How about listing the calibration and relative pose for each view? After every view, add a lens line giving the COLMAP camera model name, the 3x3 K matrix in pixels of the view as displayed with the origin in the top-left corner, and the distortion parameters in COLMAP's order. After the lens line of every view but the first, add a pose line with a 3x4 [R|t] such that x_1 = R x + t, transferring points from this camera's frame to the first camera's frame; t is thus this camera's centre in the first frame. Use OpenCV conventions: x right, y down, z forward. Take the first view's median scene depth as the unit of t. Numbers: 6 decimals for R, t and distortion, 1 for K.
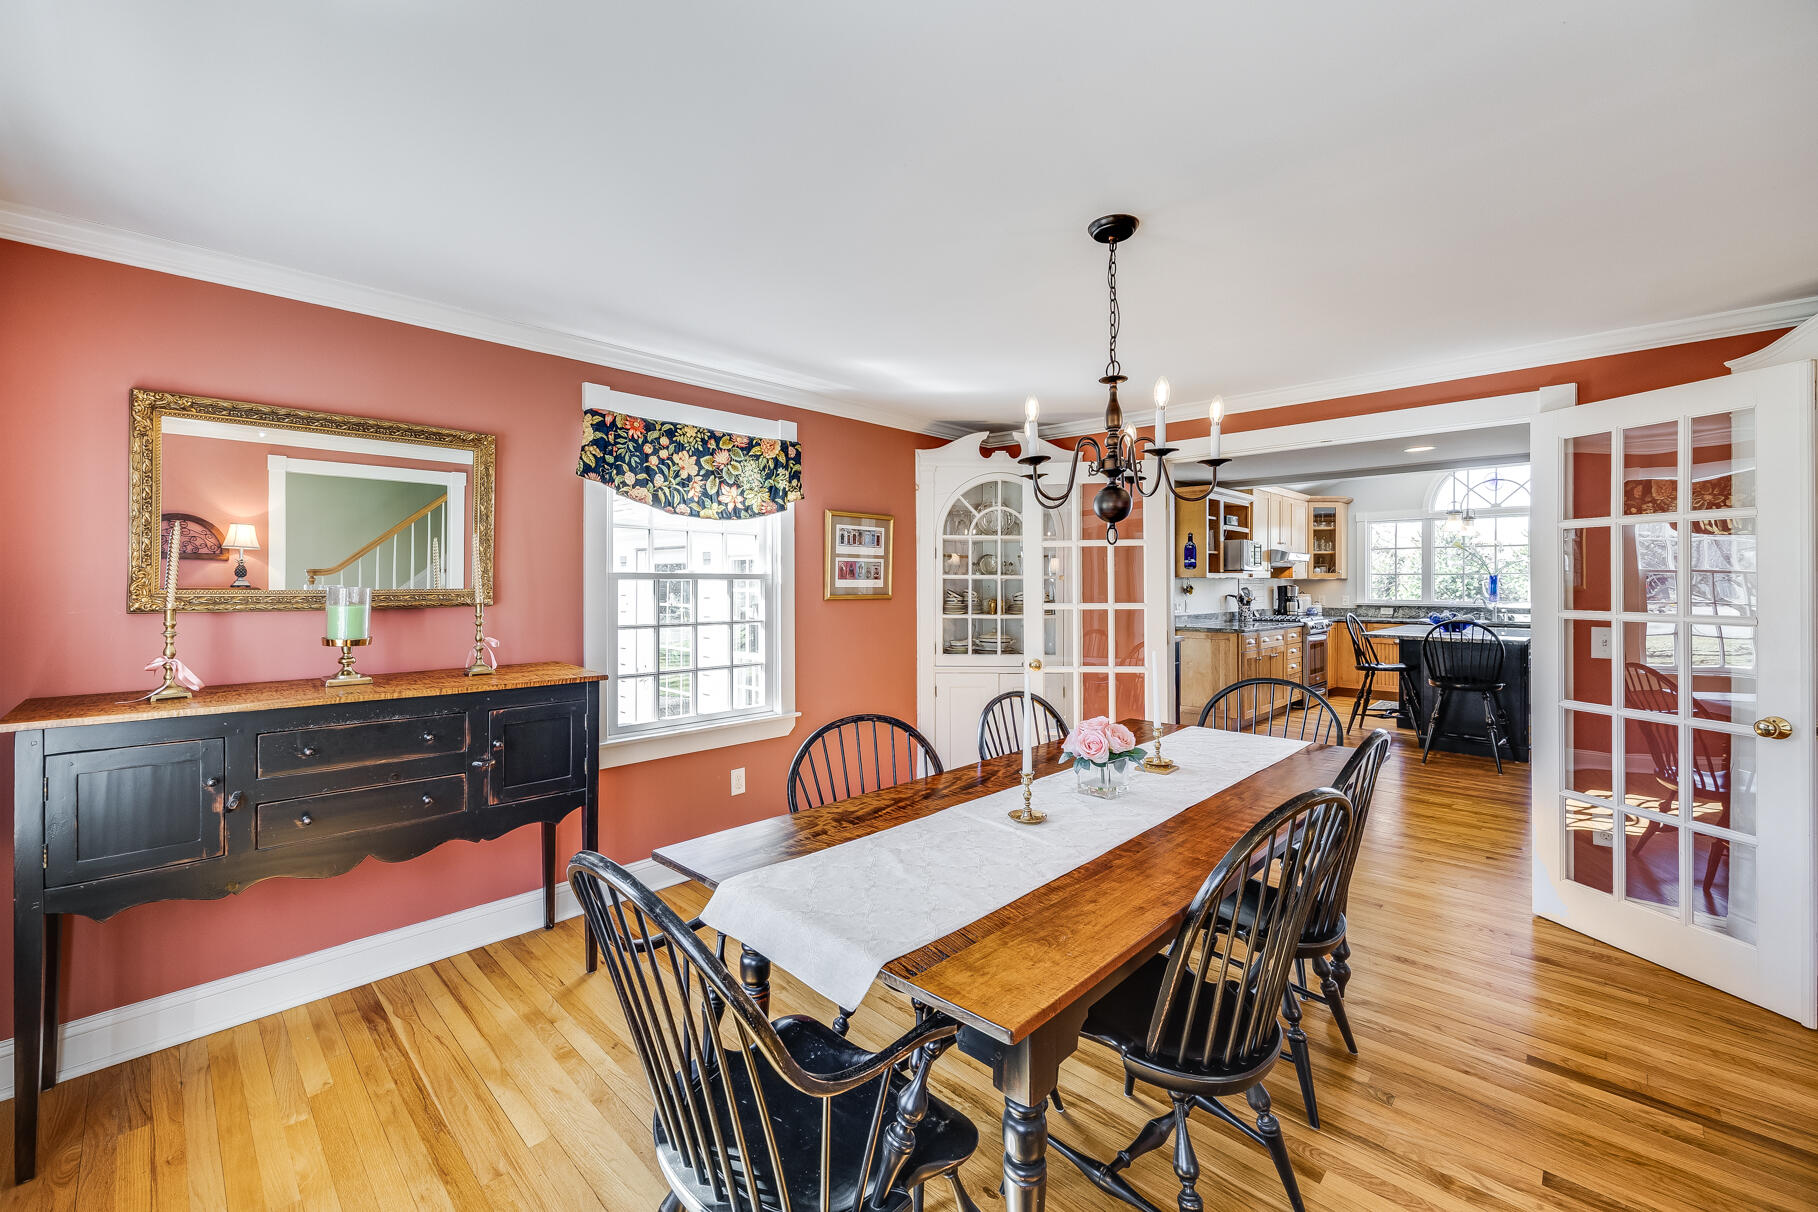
lens RADIAL K [[730.0, 0, 893.3], [0, 730.0, 588.0], [0, 0, 1]] dist [0.000778, -0.000487]
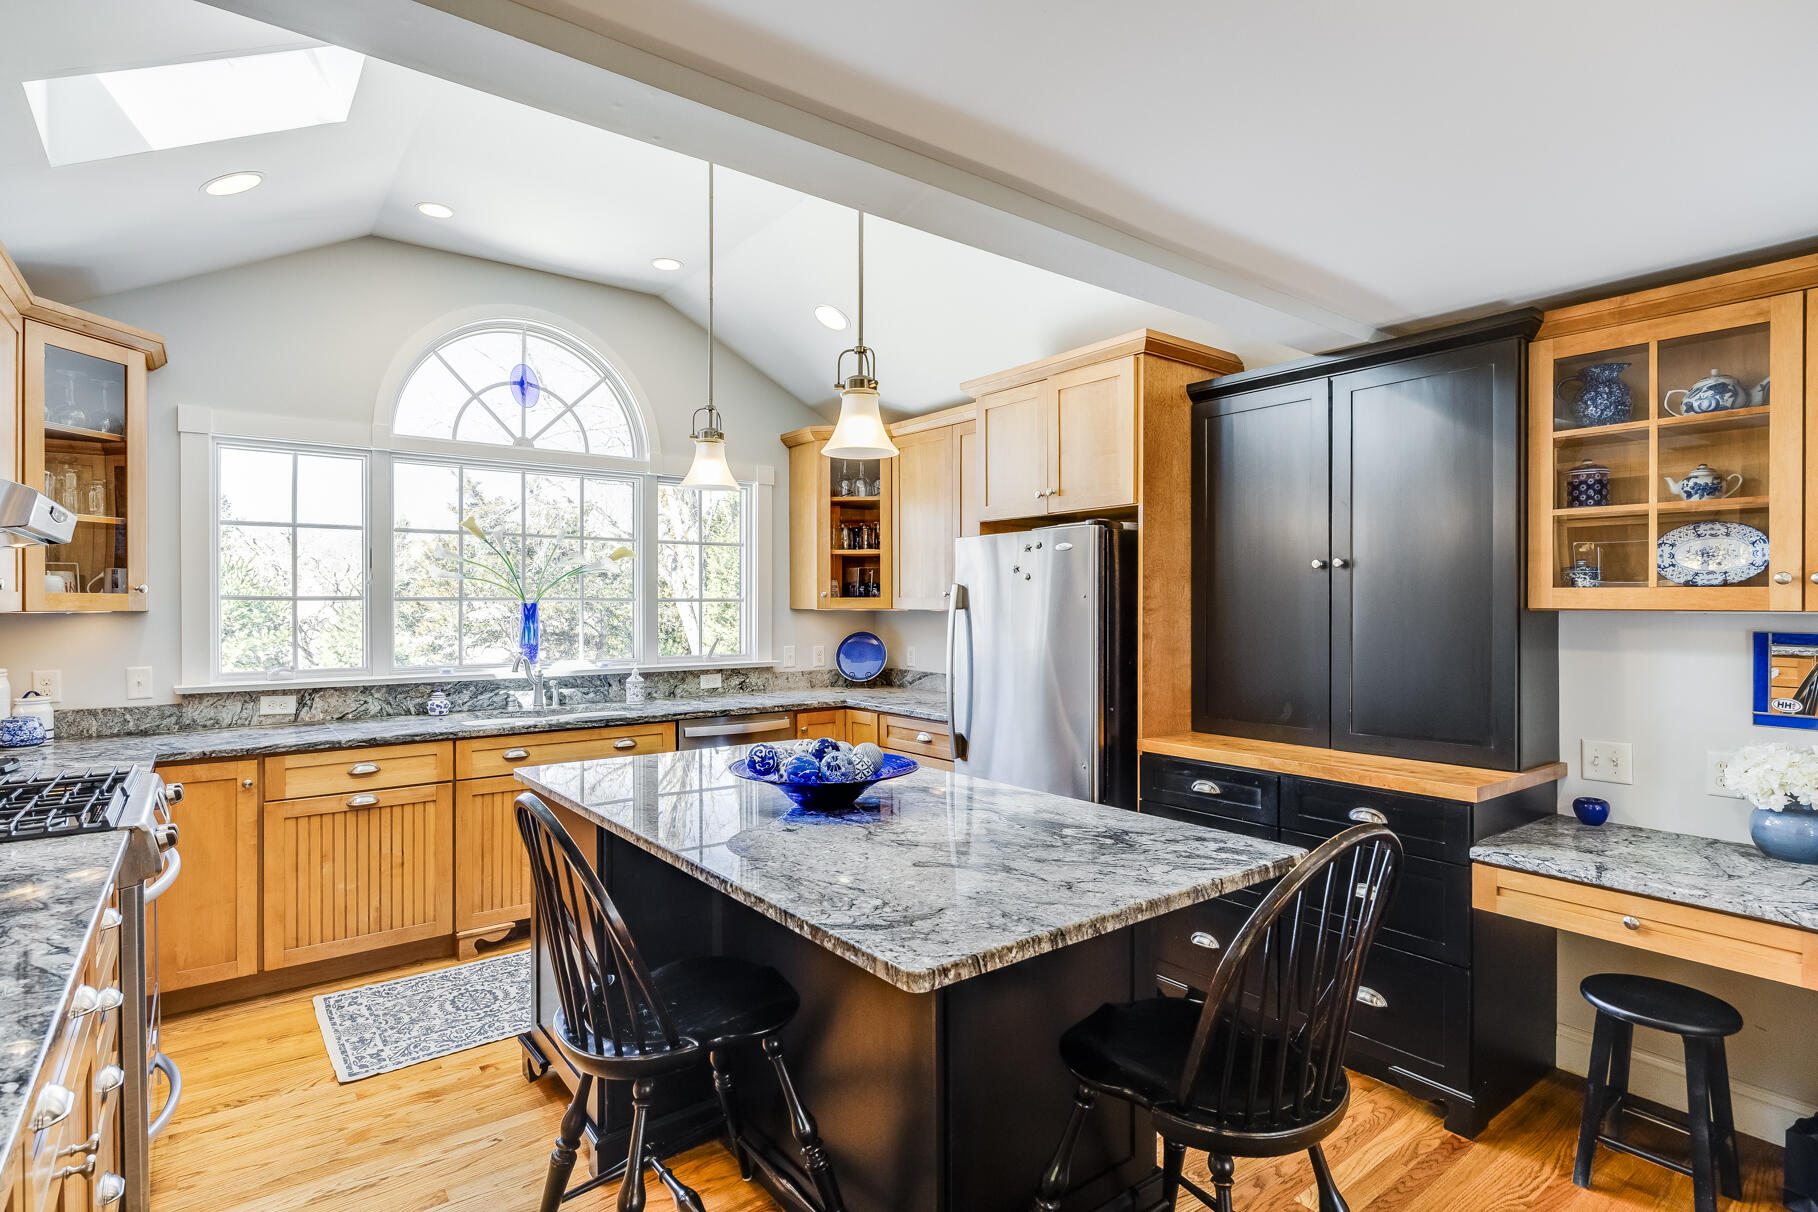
lens RADIAL K [[919.6, 0, 917.9], [0, 919.6, 613.2], [0, 0, 1]] dist [-0.003485, -0.001512]
pose [[0.129004, -0.009666, 0.991597, 0.569703], [0.008036, 0.999930, 0.008702, -0.026223], [-0.991611, 0.006846, 0.129073, 1.279550]]
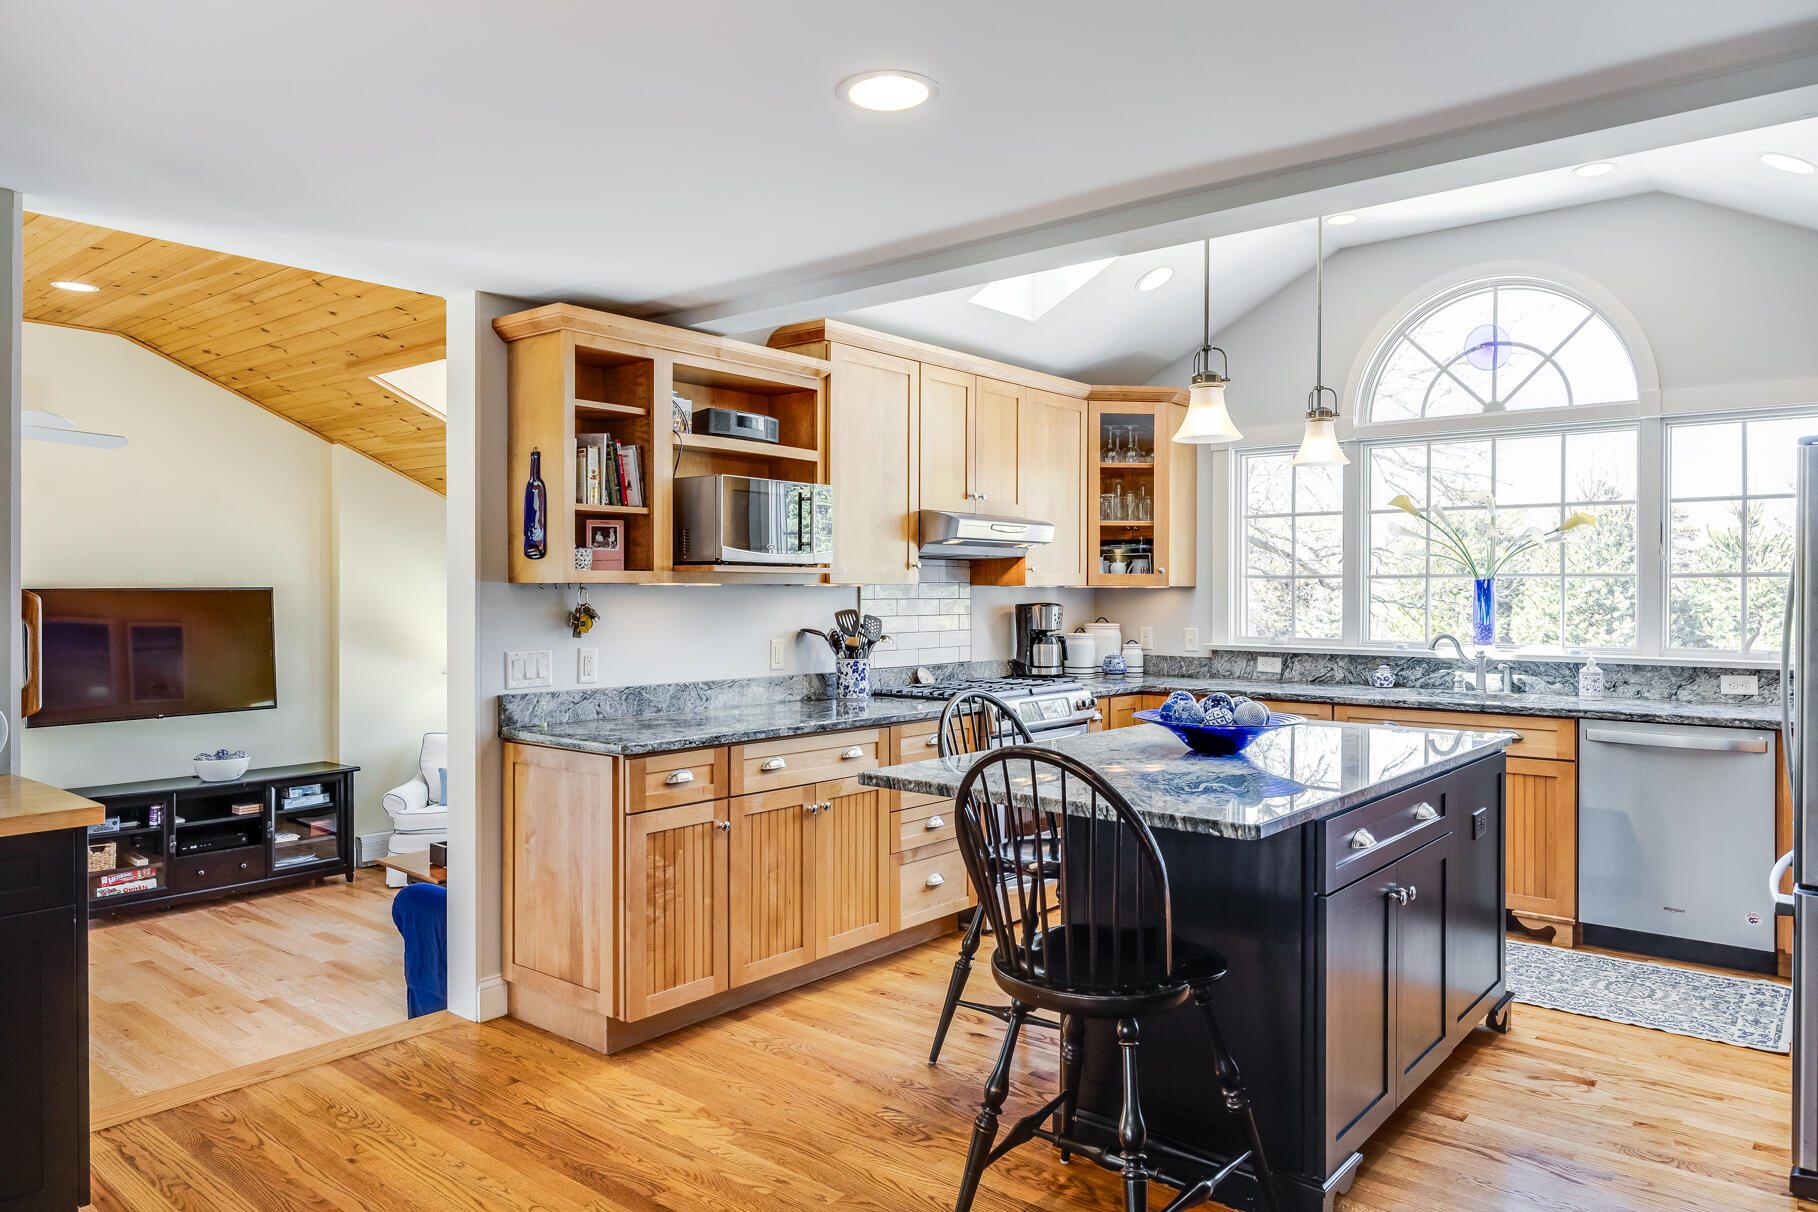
lens RADIAL K [[1195.5, 0, 910.0], [0, 1195.5, 595.3], [0, 0, 1]] dist [0.001131, -0.006966]
pose [[0.996227, 0.001265, 0.086773, 0.816969], [-0.000942, 0.999992, -0.003768, -0.010840], [-0.086778, 0.003672, 0.996221, 0.673654]]
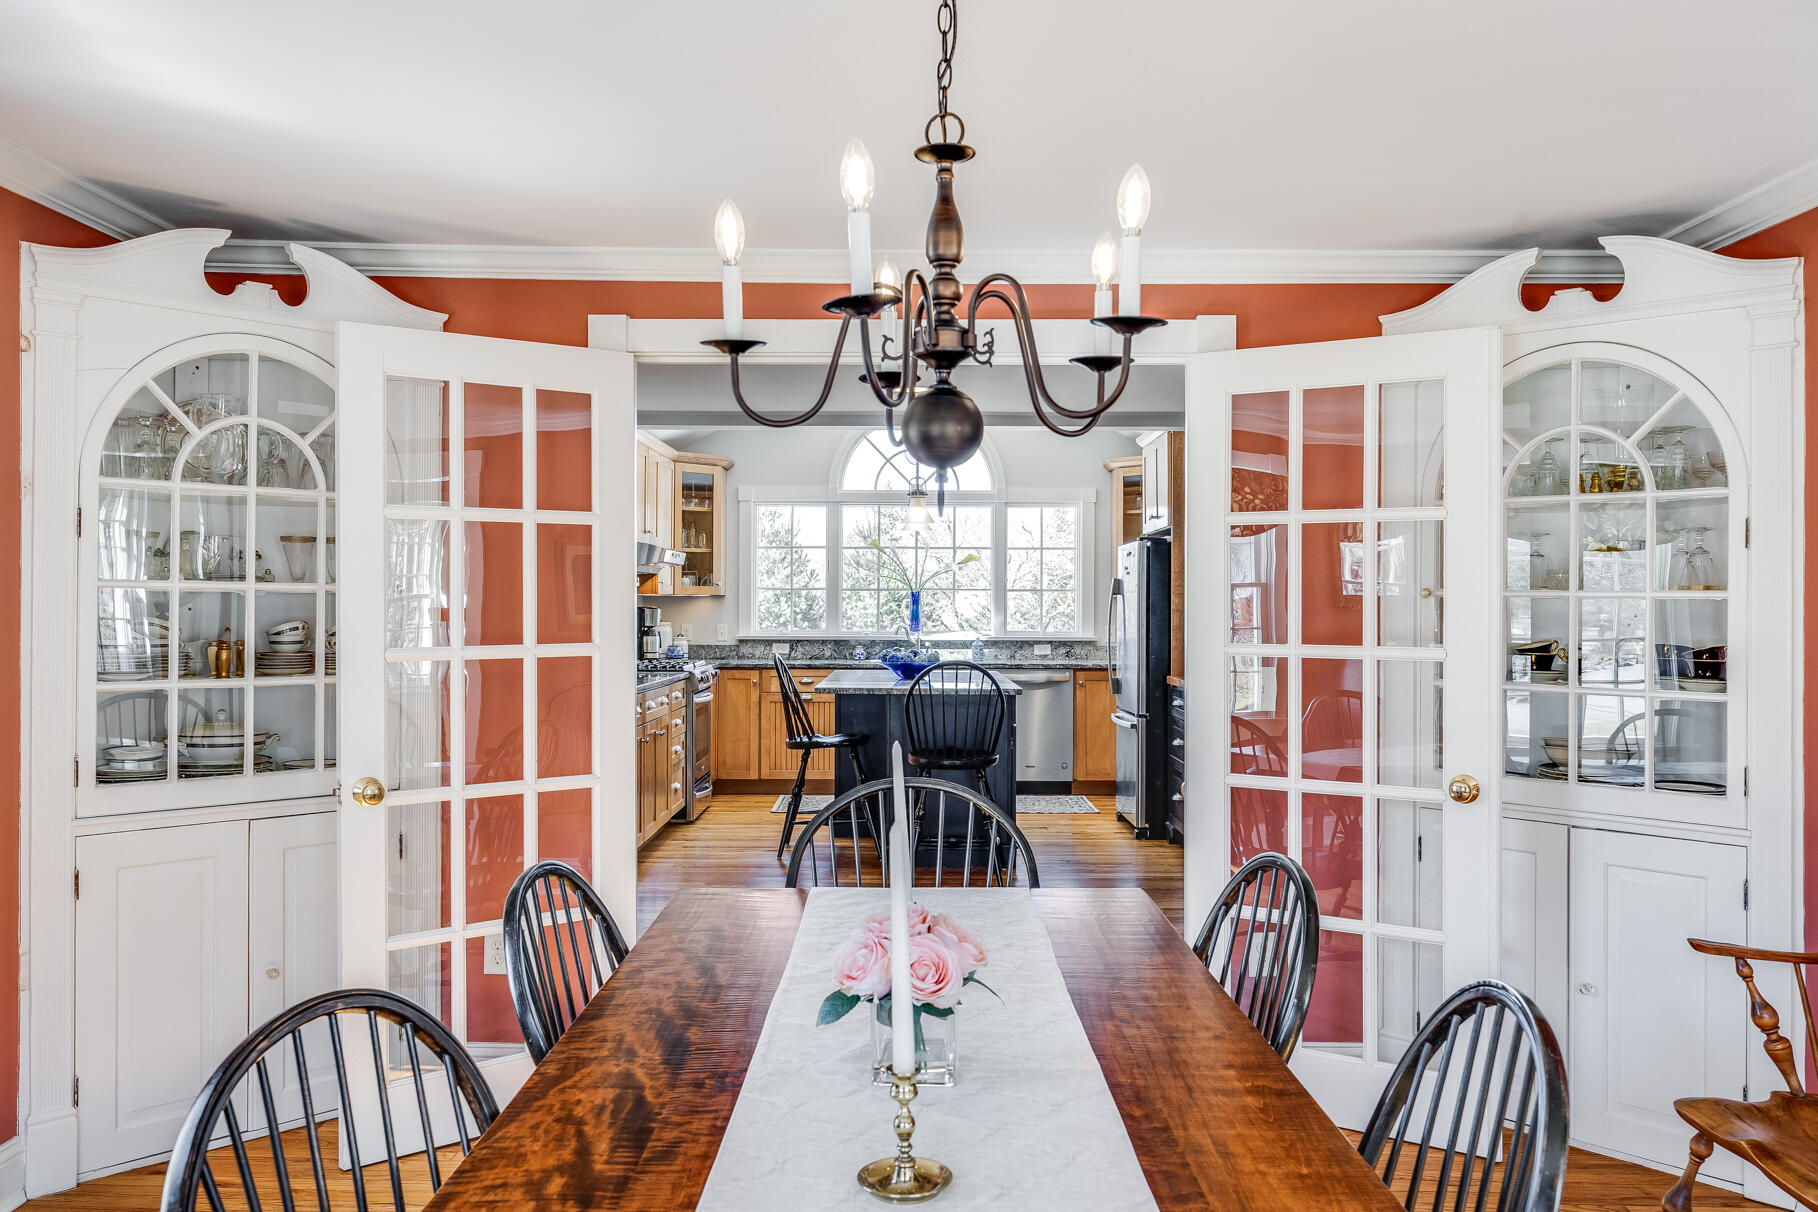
lens RADIAL K [[1394.7, 0, 898.3], [0, 1394.7, 603.3], [0, 0, 1]] dist [0.001137, -0.001750]
pose [[0.717004, 0.001963, 0.697067, -0.142551], [0.002252, 0.999984, -0.005133, -0.000799], [-0.697066, 0.005250, 0.716988, 0.176489]]
